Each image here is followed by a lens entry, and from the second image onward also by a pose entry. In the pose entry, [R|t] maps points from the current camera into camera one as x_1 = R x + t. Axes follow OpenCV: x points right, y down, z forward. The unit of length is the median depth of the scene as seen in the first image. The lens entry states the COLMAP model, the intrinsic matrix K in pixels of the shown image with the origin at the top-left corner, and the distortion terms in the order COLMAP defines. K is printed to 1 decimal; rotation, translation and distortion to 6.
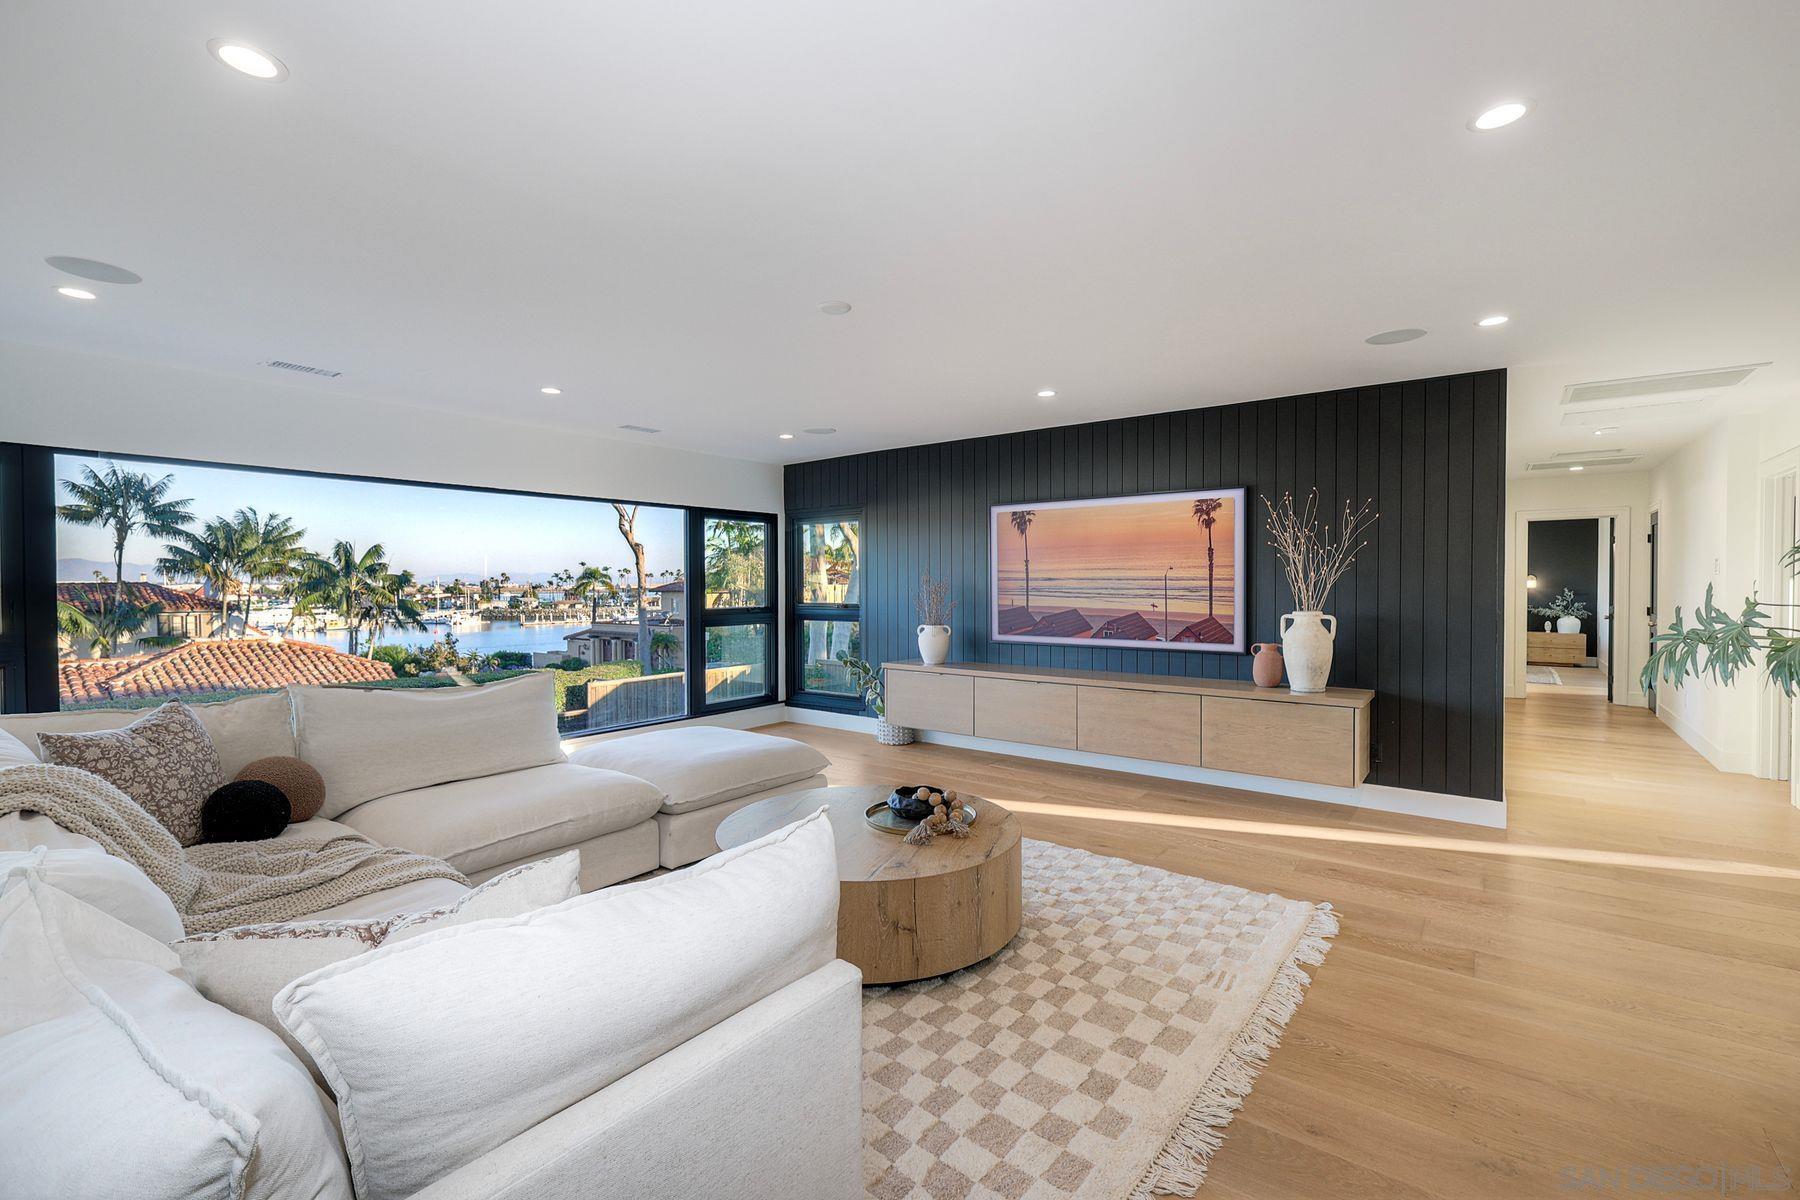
lens RADIAL K [[793.4, 0, 912.8], [0, 793.4, 590.8], [0, 0, 1]] dist [0.007038, -0.000122]
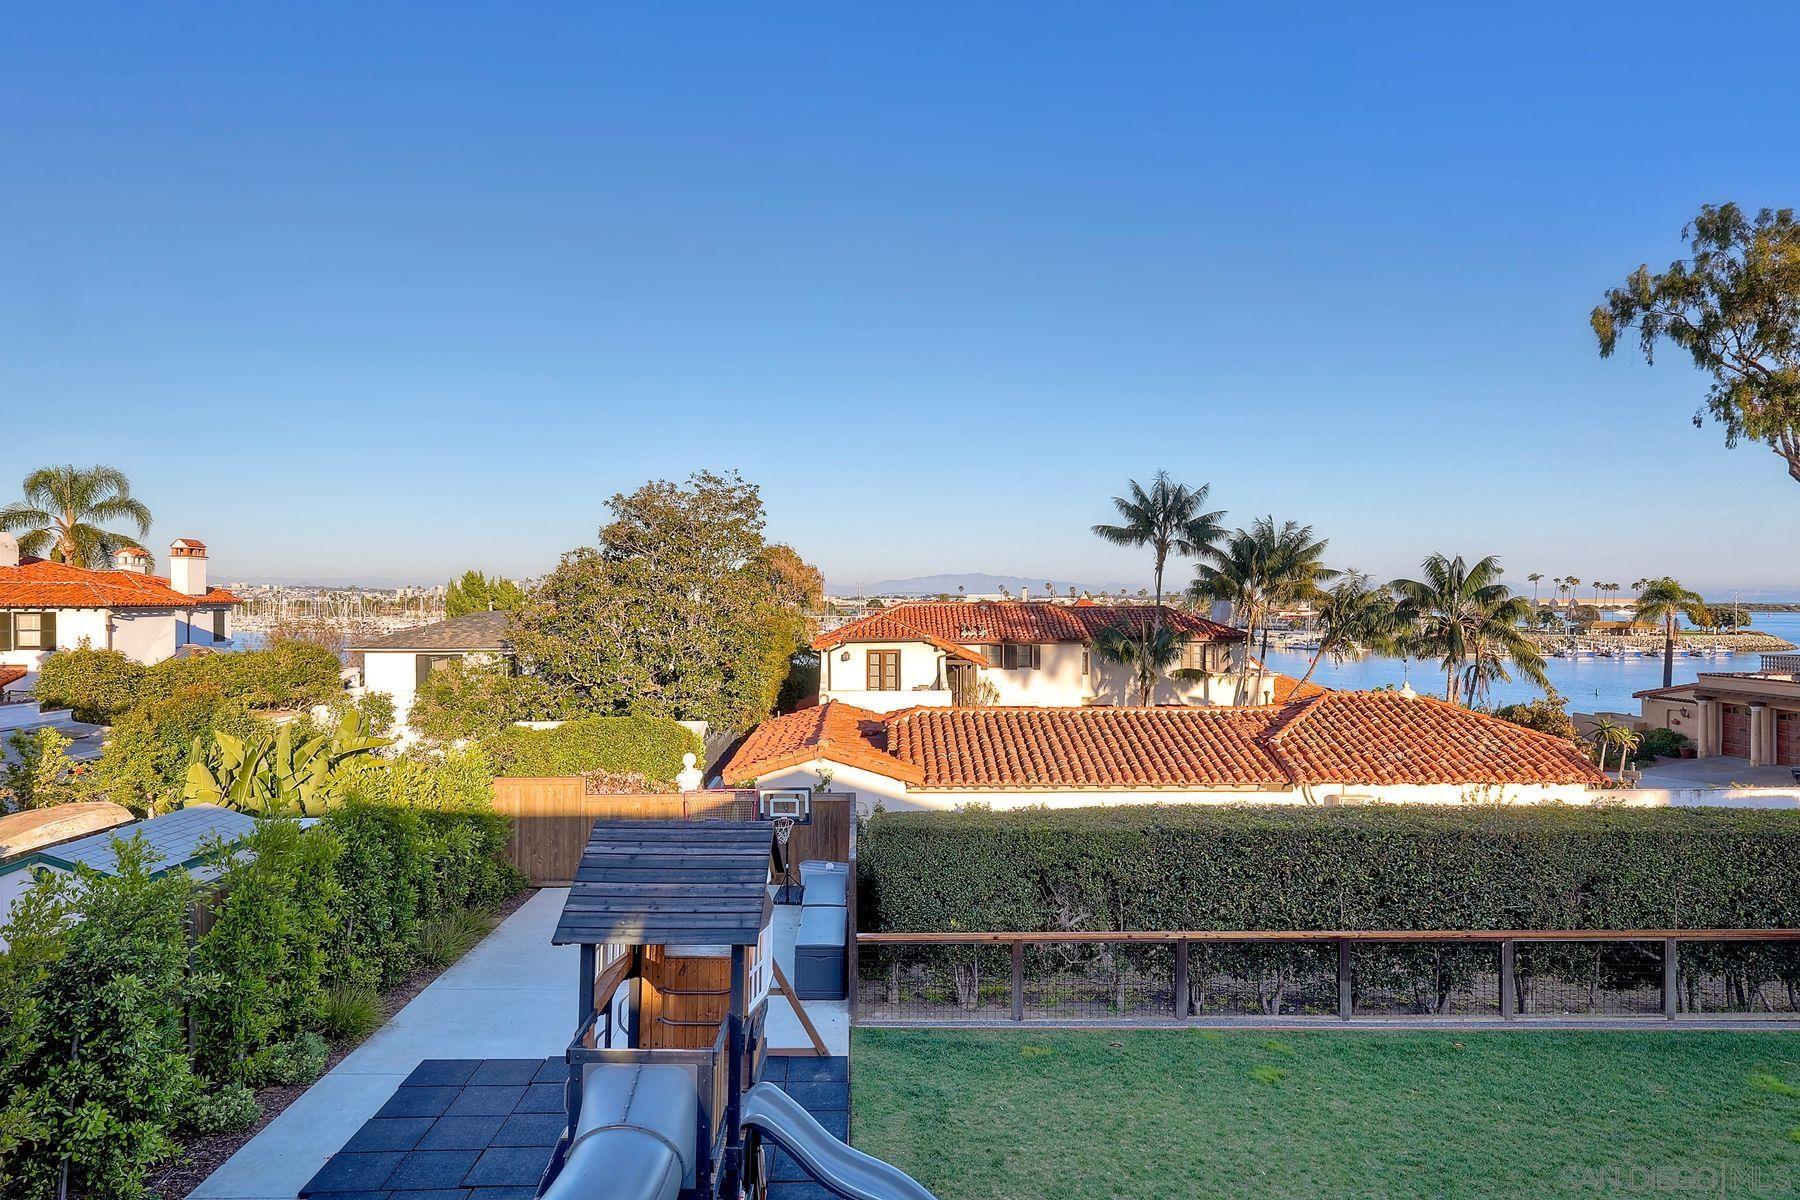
lens RADIAL K [[1055.3, 0, 881.7], [0, 1055.3, 608.3], [0, 0, 1]] dist [0.002849, 0.001772]
pose [[0.625166, 0.011117, -0.780413, -1.408968], [-0.010165, 0.999930, 0.006102, -0.074693], [0.780426, 0.004118, 0.625235, 0.058238]]
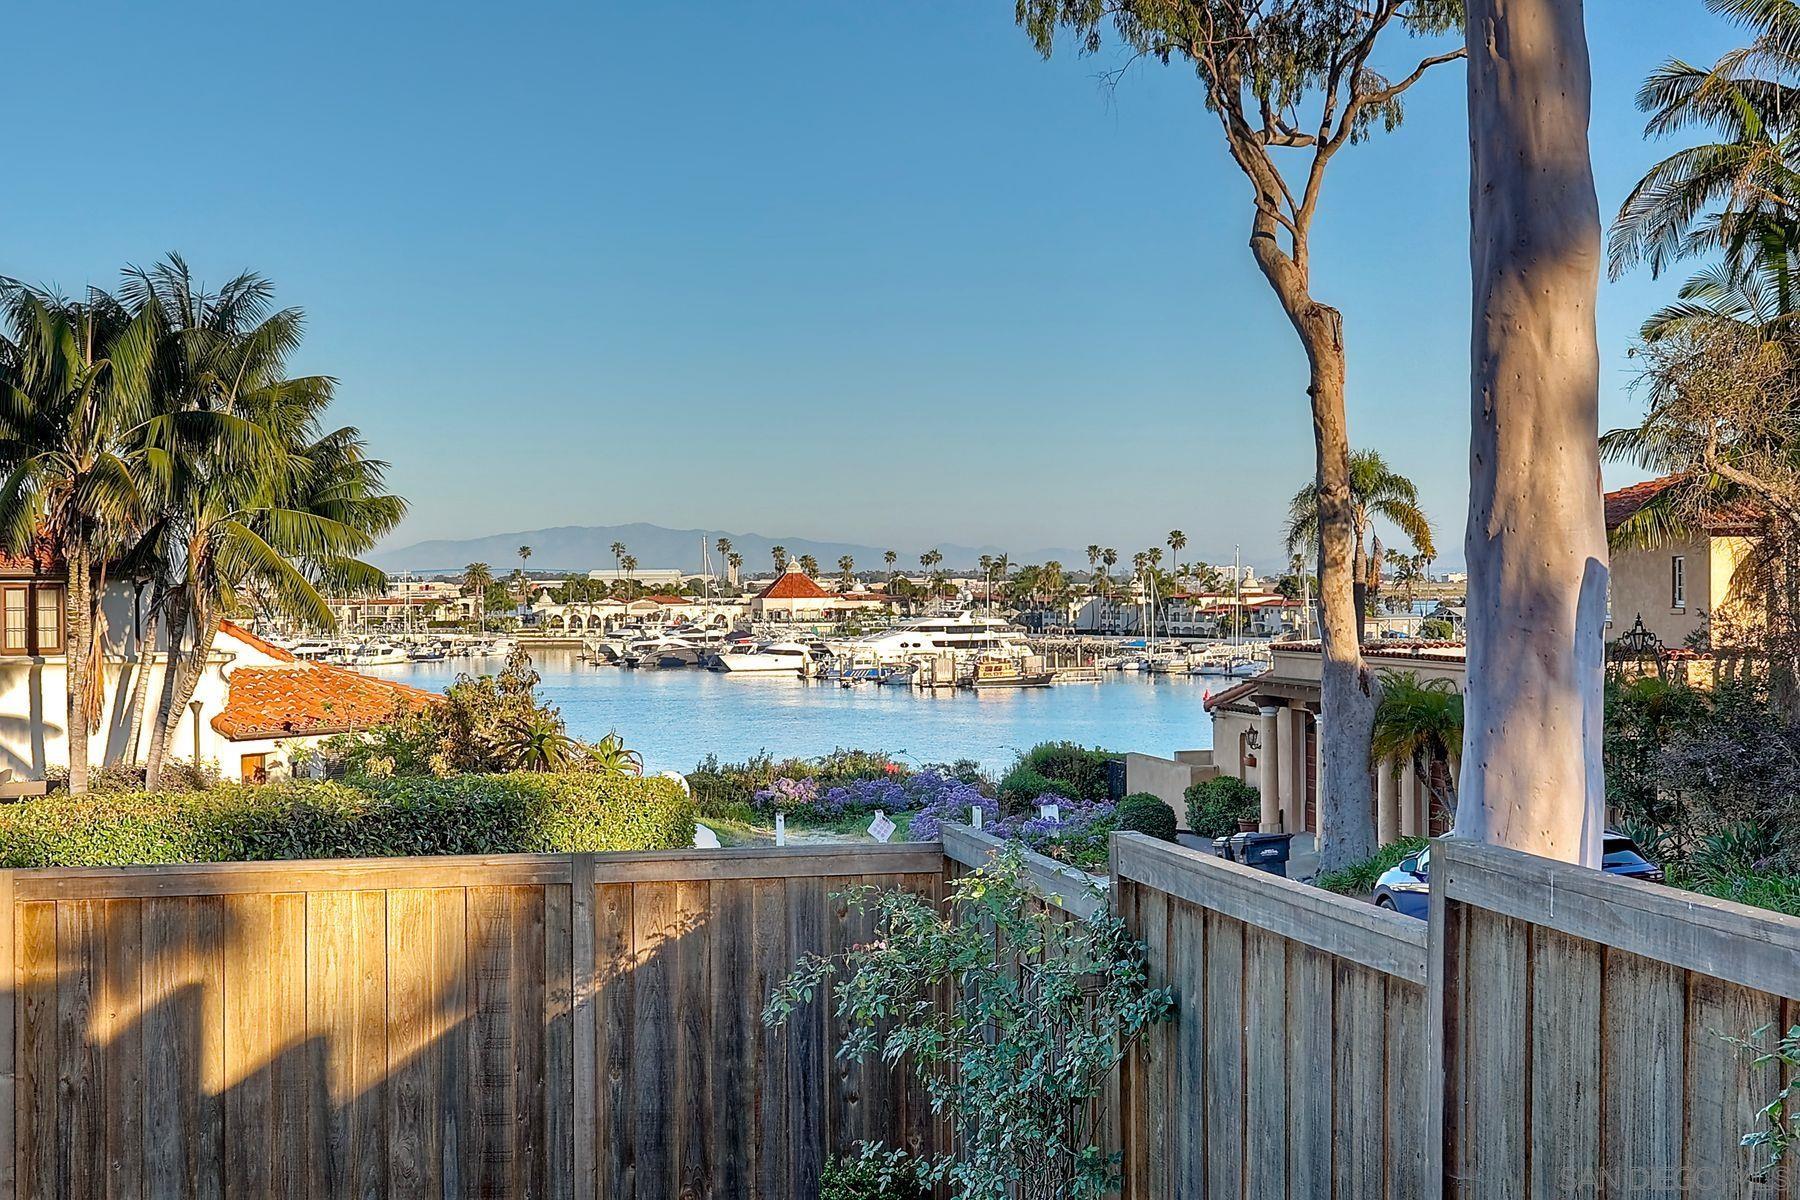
lens RADIAL K [[2416.7, 0, 910.6], [0, 2416.7, 597.3], [0, 0, 1]] dist [0.013174, 0.000000]
pose [[0.760739, 0.001755, -0.649056, 0.224405], [-0.001666, 0.999998, 0.000751, 0.198259], [0.649056, 0.000510, 0.760741, 2.671205]]
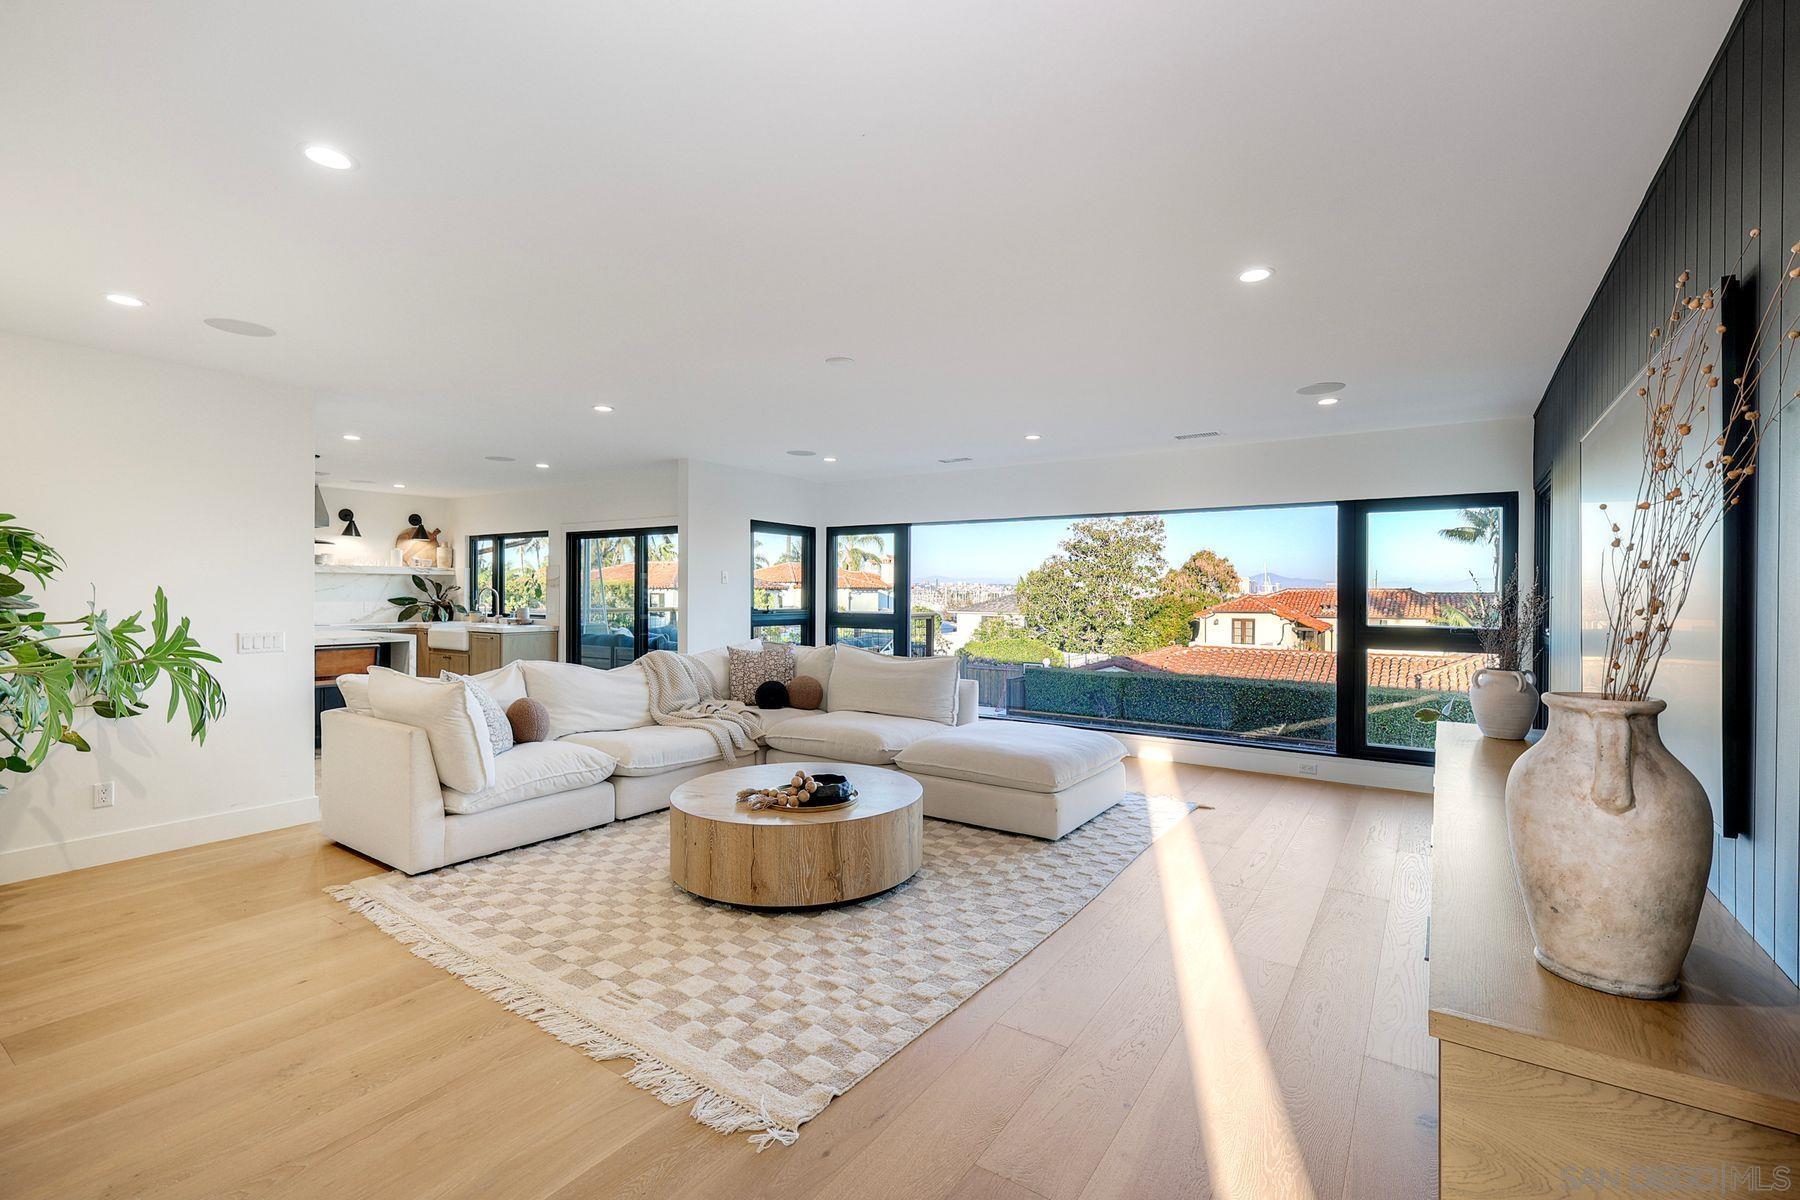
lens RADIAL K [[793.4, 0, 889.2], [0, 793.4, 599.4], [0, 0, 1]] dist [0.007038, -0.000122]
pose [[0.033200, 0.015069, -0.999335, 0.591975], [-0.018192, 0.999730, 0.014471, -0.008142], [0.999283, 0.017700, 0.033465, 0.558655]]
